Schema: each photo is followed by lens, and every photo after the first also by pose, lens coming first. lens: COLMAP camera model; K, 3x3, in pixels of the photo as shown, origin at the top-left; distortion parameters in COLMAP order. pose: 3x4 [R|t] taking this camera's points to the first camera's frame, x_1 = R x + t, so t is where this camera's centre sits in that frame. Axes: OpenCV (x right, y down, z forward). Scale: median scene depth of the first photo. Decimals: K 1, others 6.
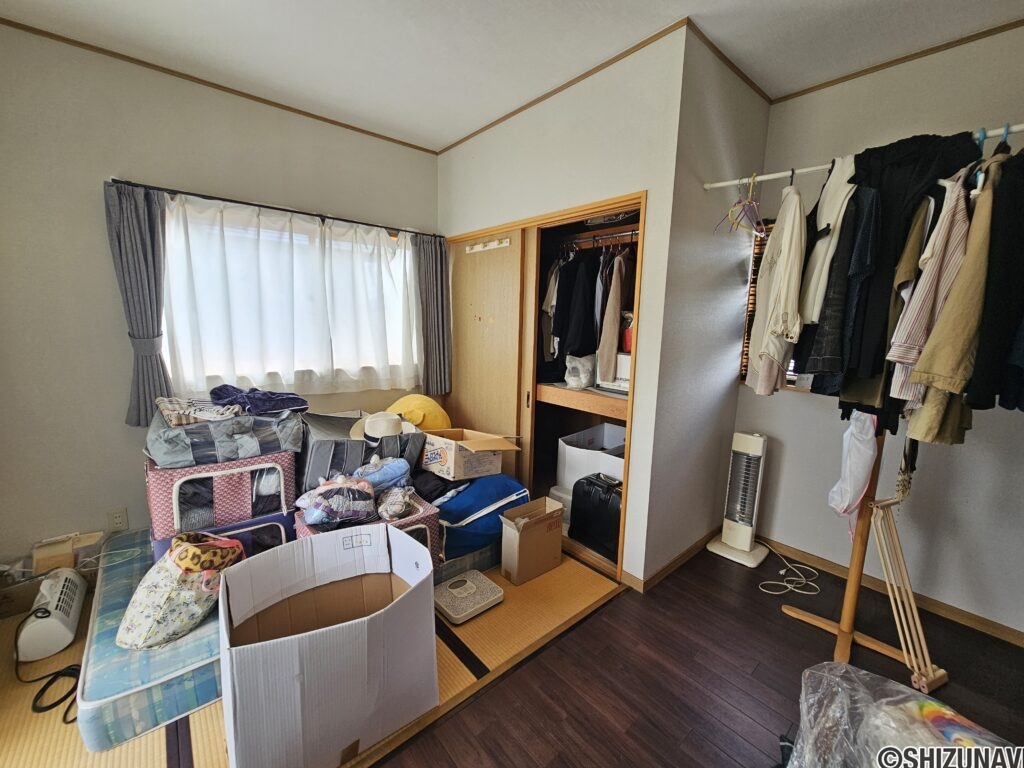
lens RADIAL K [[414.3, 0, 512.0], [0, 414.3, 384.0], [0, 0, 1]] dist [-0.001490, -0.000024]
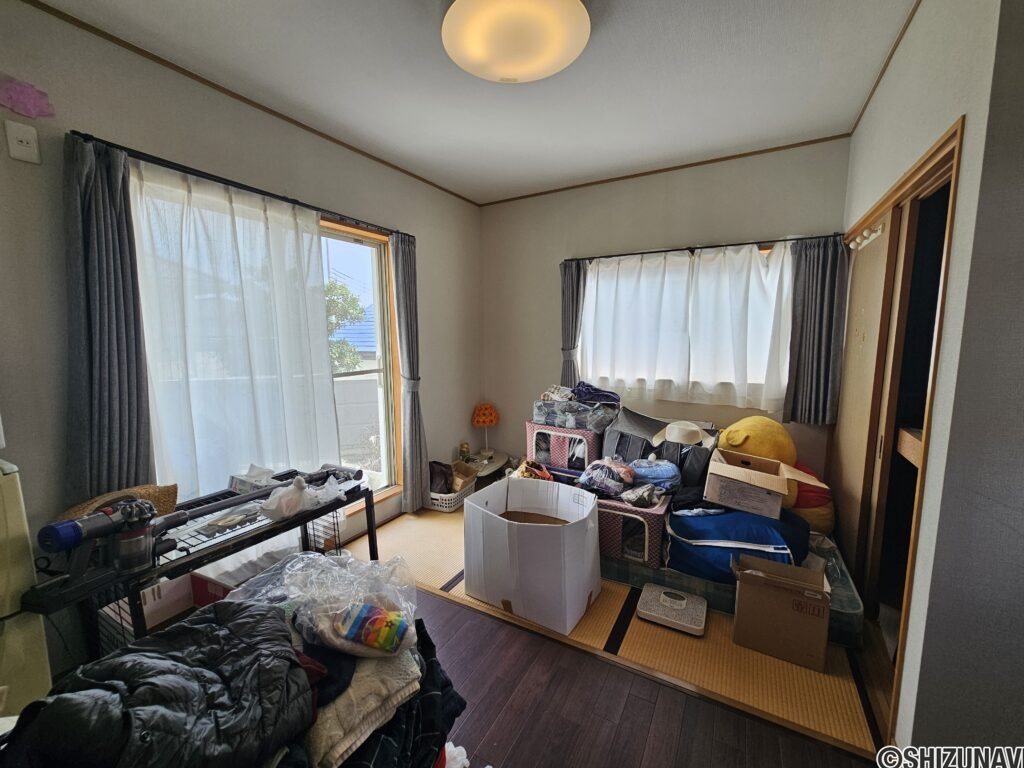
lens RADIAL K [[414.3, 0, 512.0], [0, 414.3, 384.0], [0, 0, 1]] dist [-0.001490, -0.000024]
pose [[0.348881, 0.092703, -0.932571, 0.593642], [-0.130862, 0.990165, 0.049472, -0.027395], [0.927985, 0.104779, 0.357581, 0.200886]]
